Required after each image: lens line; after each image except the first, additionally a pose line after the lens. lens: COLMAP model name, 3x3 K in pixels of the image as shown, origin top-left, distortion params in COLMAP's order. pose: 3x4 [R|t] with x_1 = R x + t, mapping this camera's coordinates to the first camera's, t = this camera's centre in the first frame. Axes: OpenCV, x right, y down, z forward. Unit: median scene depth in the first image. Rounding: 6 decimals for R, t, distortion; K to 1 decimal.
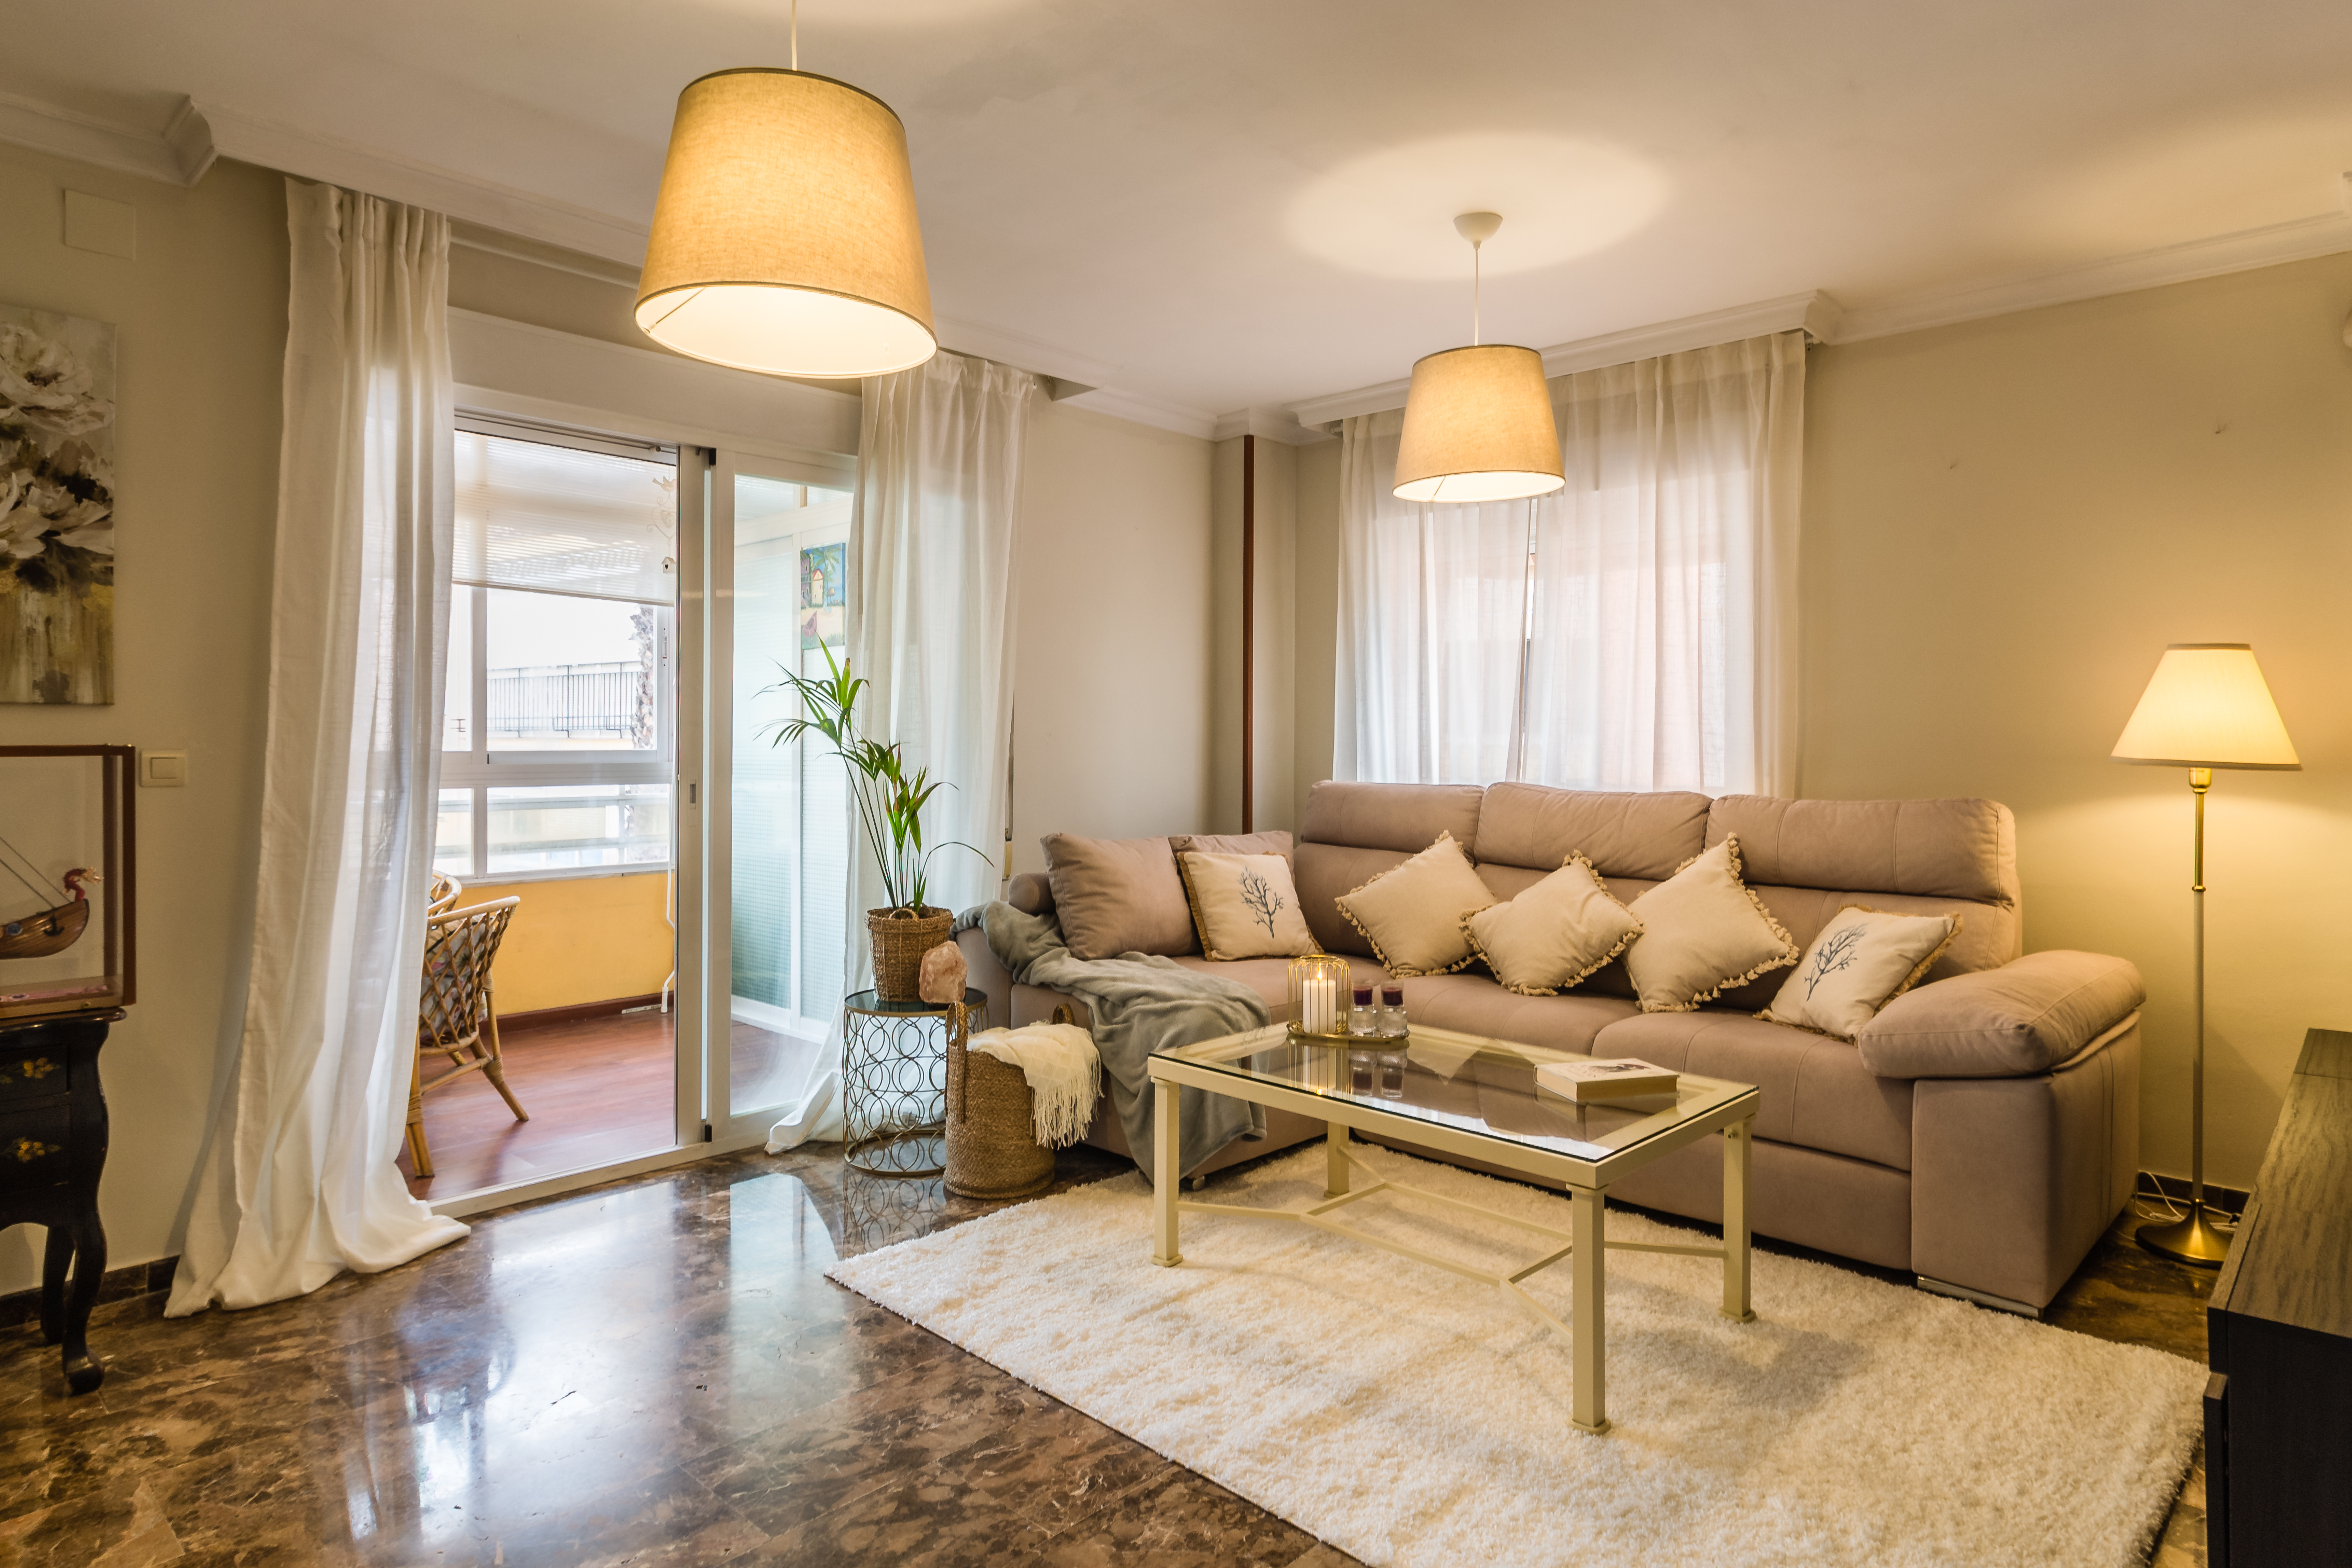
lens RADIAL K [[1314.1, 0, 1181.1], [0, 1314.1, 756.3], [0, 0, 1]] dist [0.000869, -0.000245]
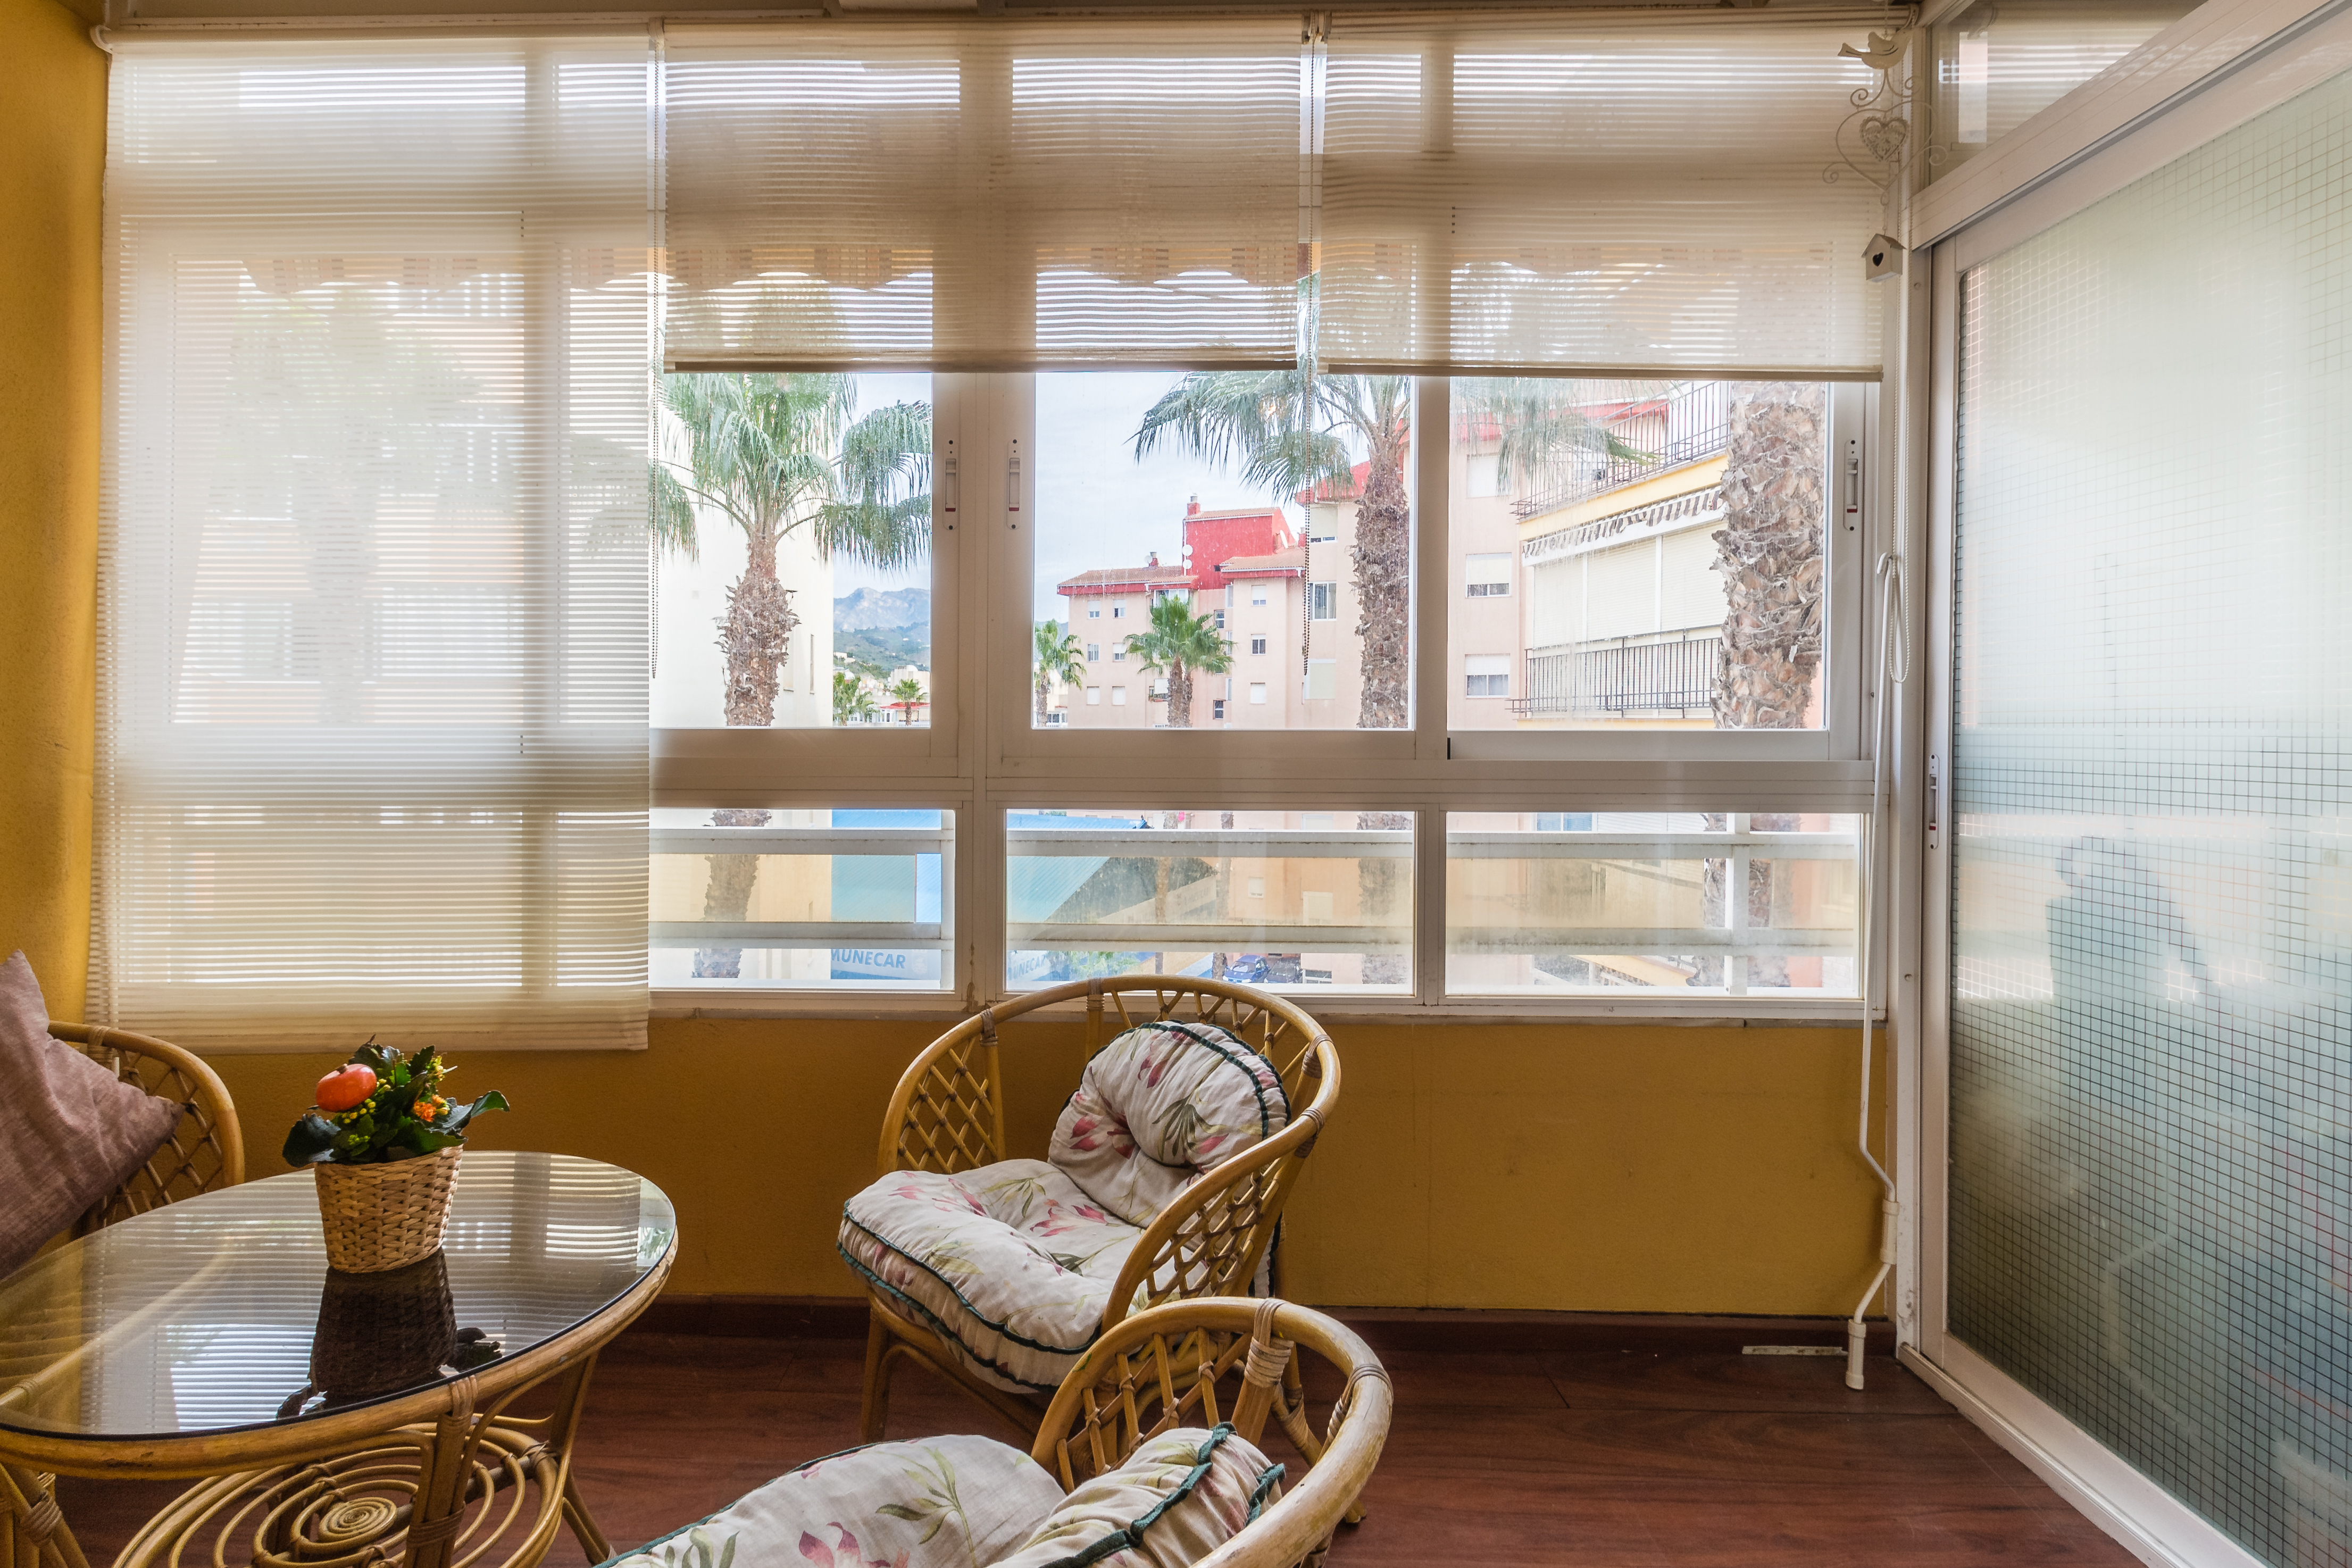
lens RADIAL K [[1187.3, 0, 1175.9], [0, 1187.3, 734.4], [0, 0, 1]] dist [-0.000666, -0.000047]
pose [[0.699131, 0.006005, -0.714969, -0.349046], [-0.008959, 0.999960, -0.000362, -0.001806], [0.714938, 0.006659, 0.699156, 0.751049]]
